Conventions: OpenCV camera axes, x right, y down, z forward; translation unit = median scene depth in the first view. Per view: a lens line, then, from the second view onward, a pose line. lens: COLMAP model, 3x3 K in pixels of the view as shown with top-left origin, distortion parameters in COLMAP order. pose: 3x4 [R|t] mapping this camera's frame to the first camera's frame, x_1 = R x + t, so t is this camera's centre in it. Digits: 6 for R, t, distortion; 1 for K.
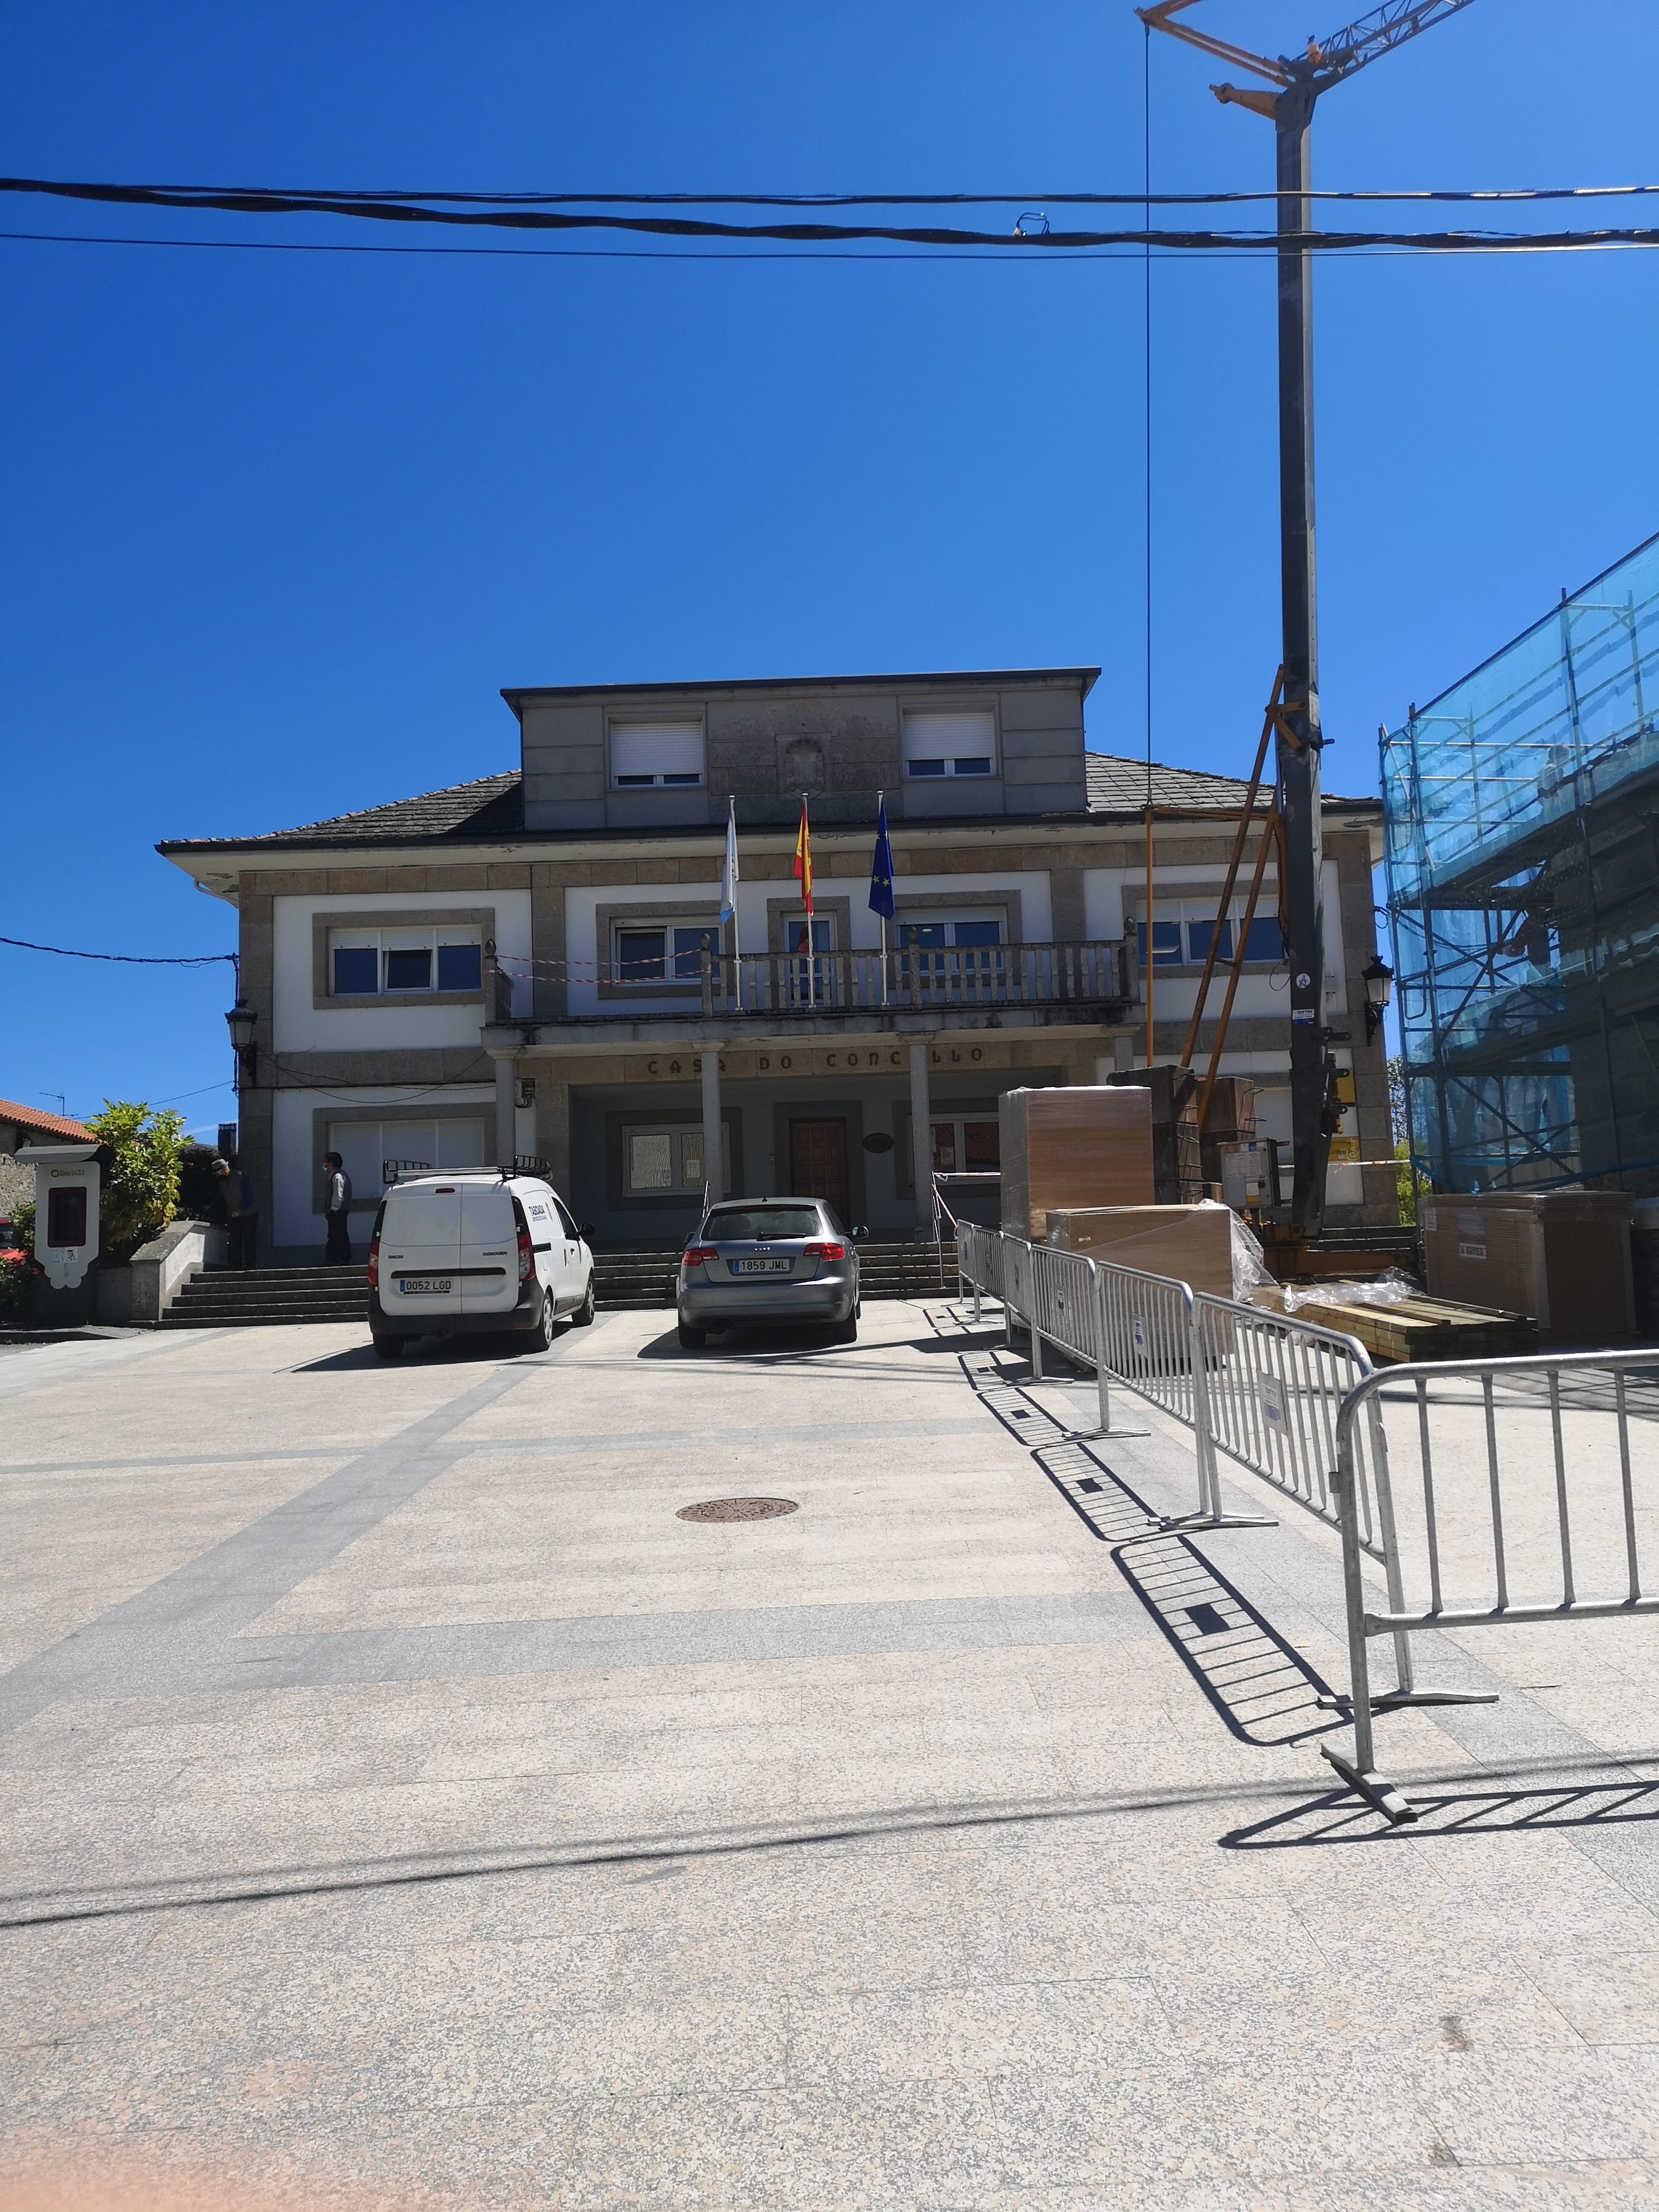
lens RADIAL K [[1671.4, 0, 829.5], [0, 1671.4, 1106.0], [0, 0, 1]] dist [0.054102, -0.002000]
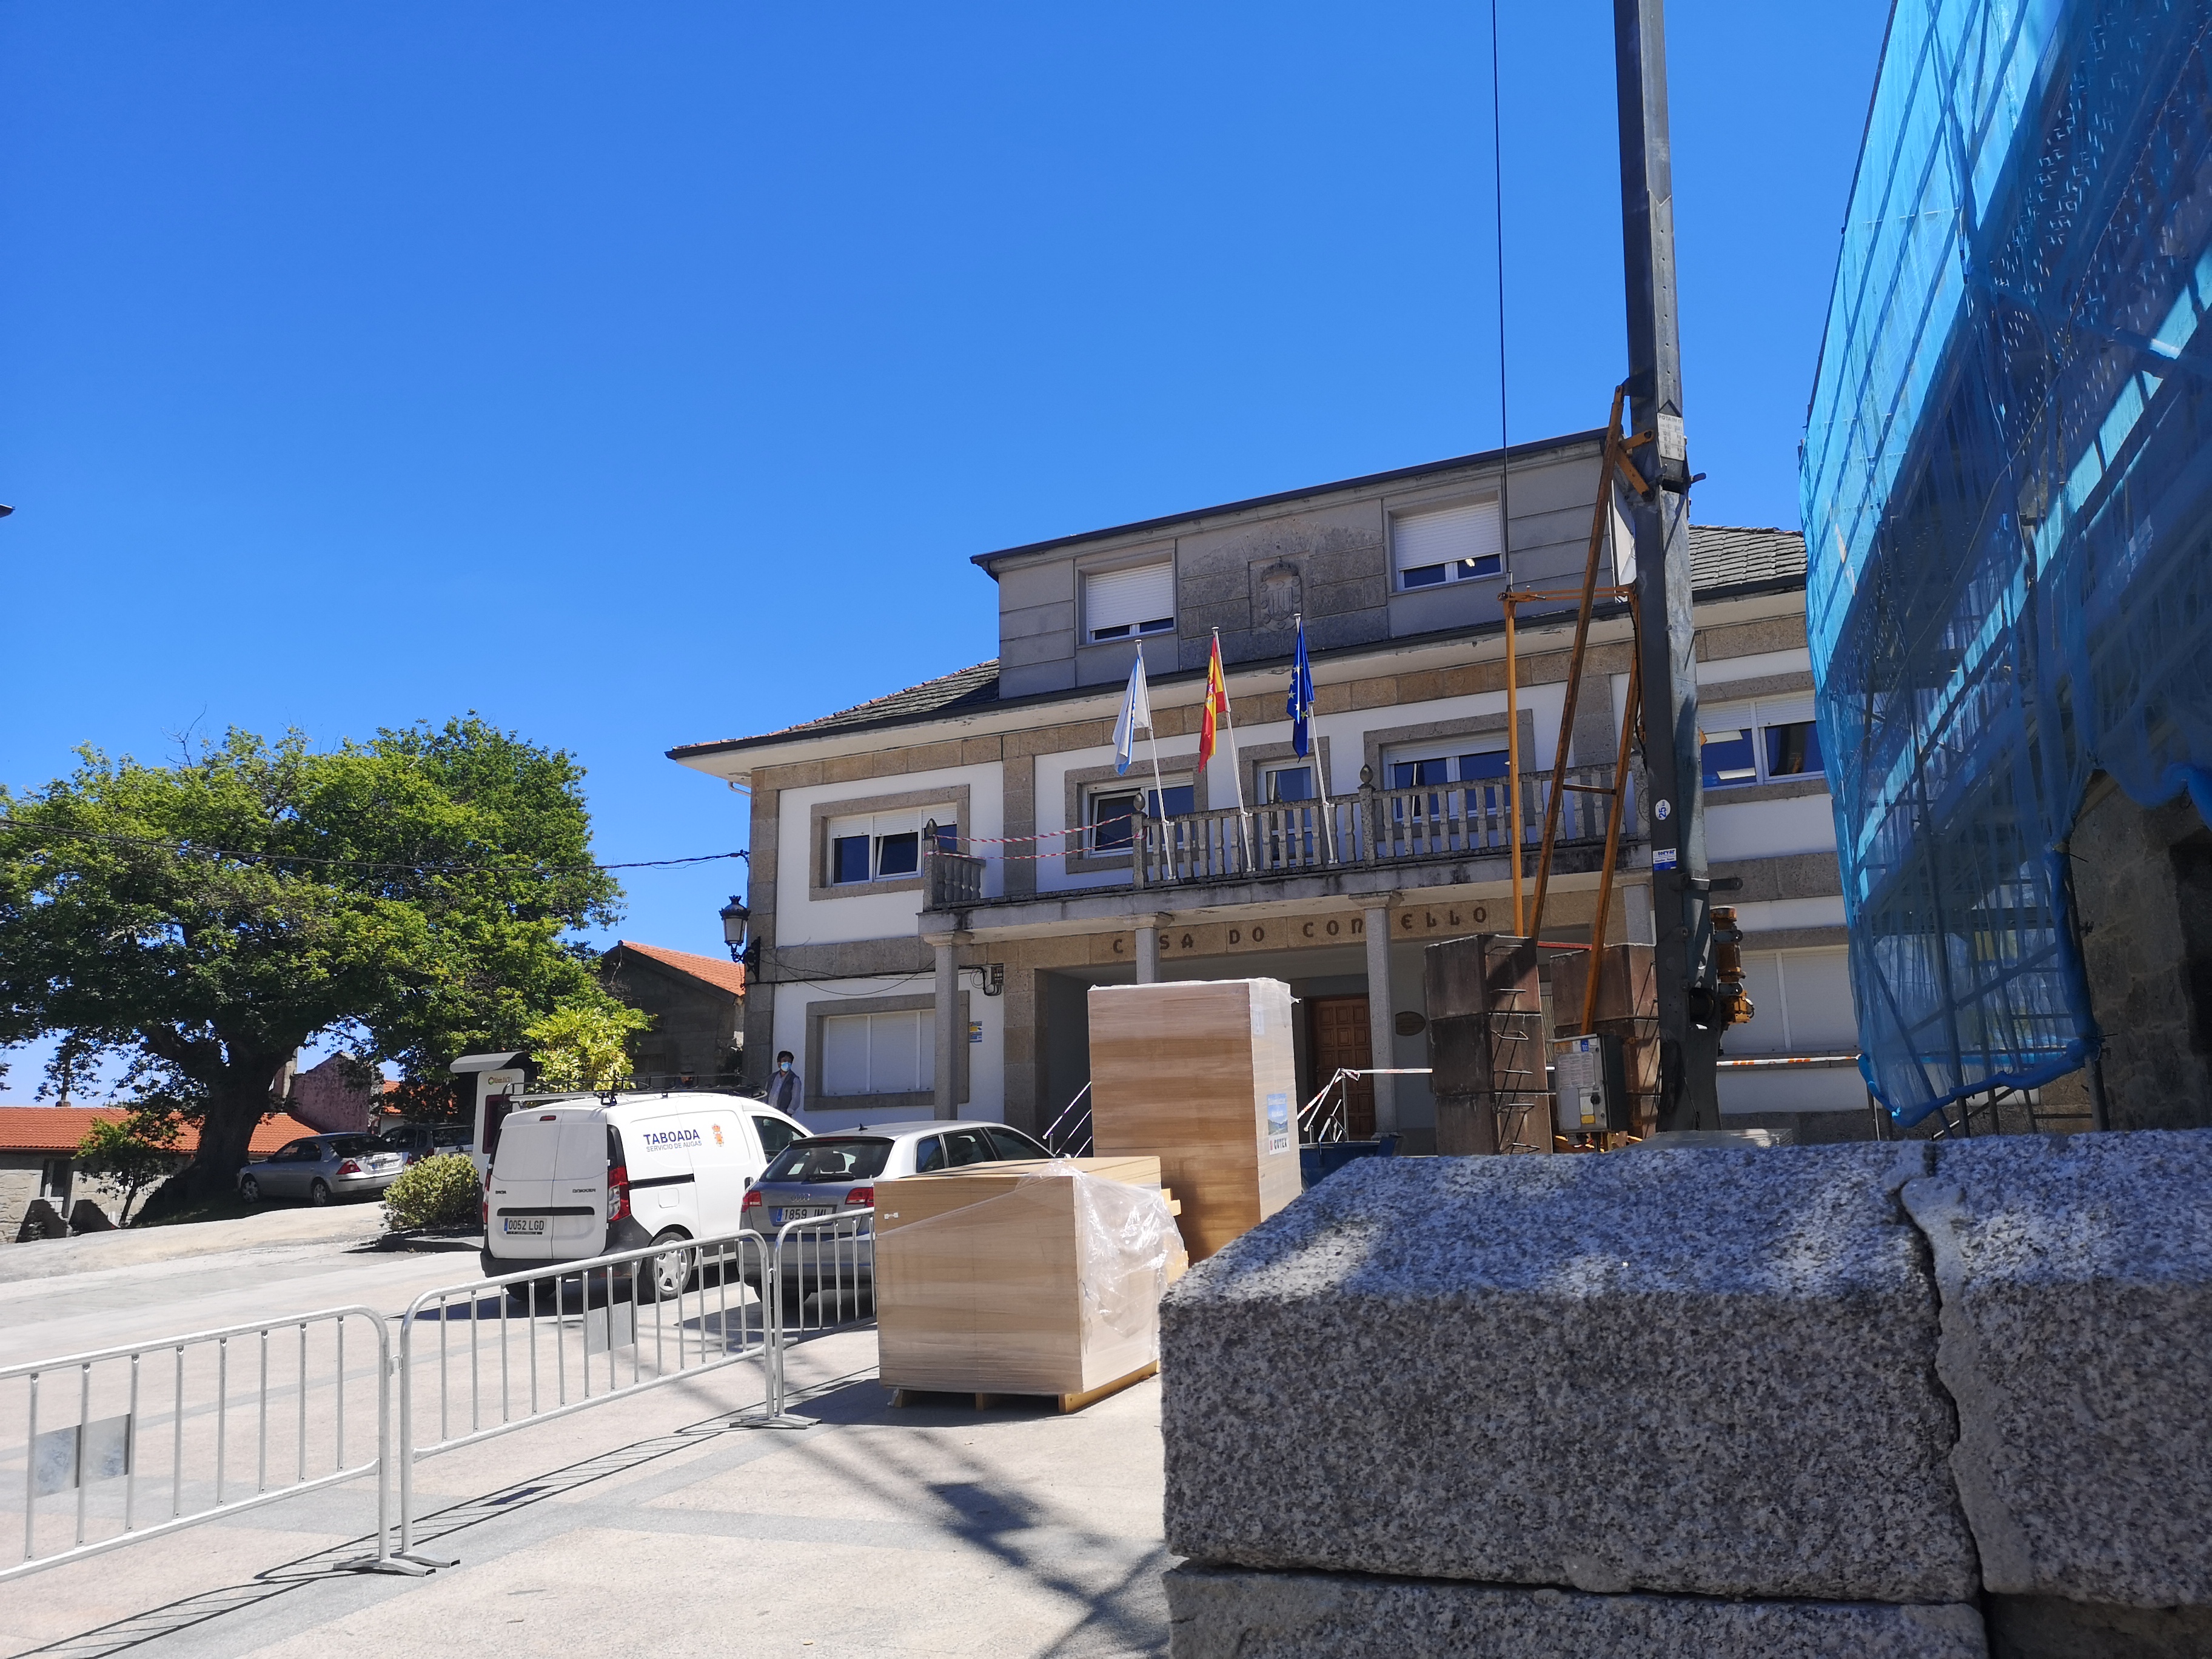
lens RADIAL K [[1671.4, 0, 1106.0], [0, 1671.4, 829.5], [0, 0, 1]] dist [0.054102, -0.002000]
pose [[0.903127, -0.069083, -0.423779, 0.269897], [0.037290, 0.995862, -0.082873, -0.011196], [0.427750, 0.059042, 0.901967, 0.182588]]
